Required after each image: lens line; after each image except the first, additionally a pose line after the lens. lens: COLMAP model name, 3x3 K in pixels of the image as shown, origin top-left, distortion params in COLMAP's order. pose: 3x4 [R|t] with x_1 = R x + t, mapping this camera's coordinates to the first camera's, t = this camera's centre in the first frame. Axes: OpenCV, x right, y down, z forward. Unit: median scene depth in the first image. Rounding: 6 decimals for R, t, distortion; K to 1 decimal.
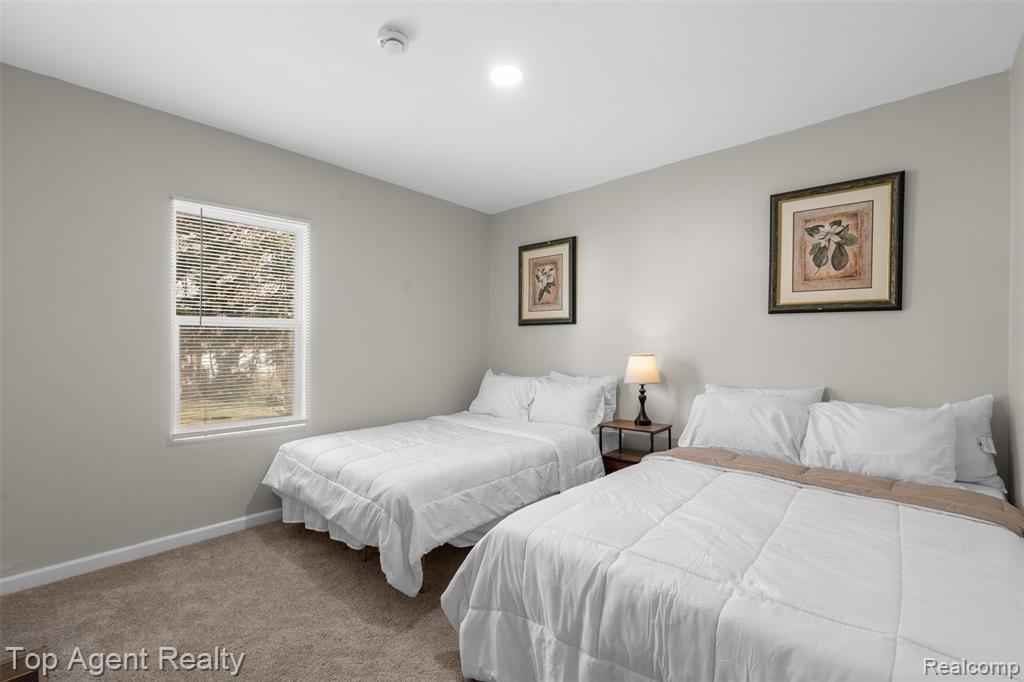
lens RADIAL K [[460.2, 0, 510.3], [0, 460.2, 353.8], [0, 0, 1]] dist [-0.002390, -0.000371]
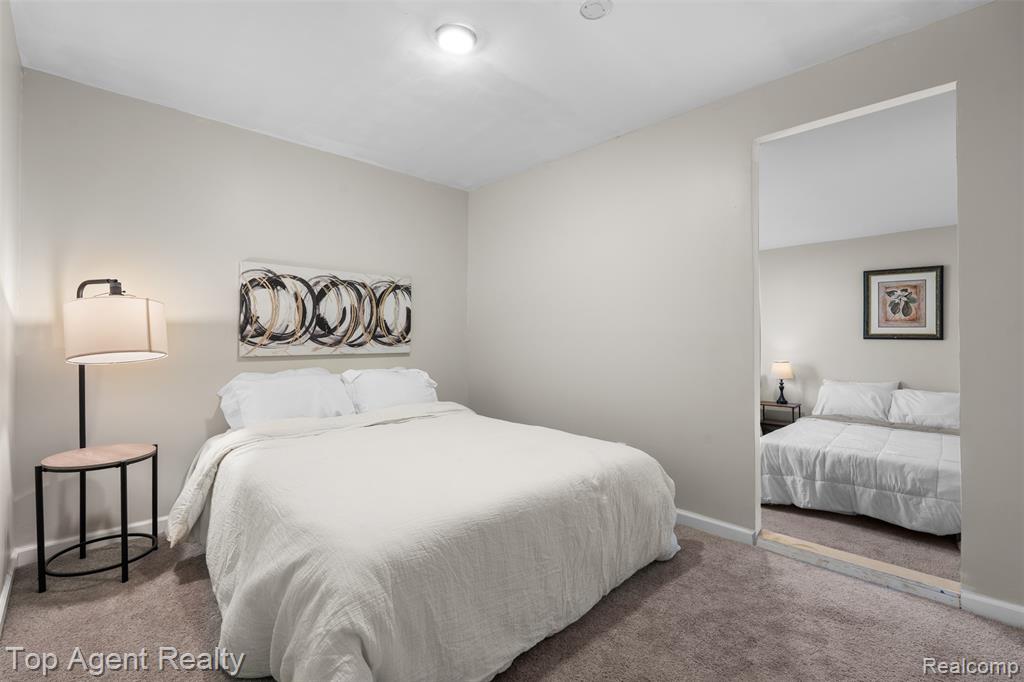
lens RADIAL K [[458.1, 0, 517.1], [0, 458.1, 337.3], [0, 0, 1]] dist [-0.000649, 0.000006]
pose [[0.998416, -0.003278, -0.056162, -0.729020], [0.002083, 0.999771, -0.021316, -0.066384], [0.056219, 0.021165, 0.998194, -0.901084]]
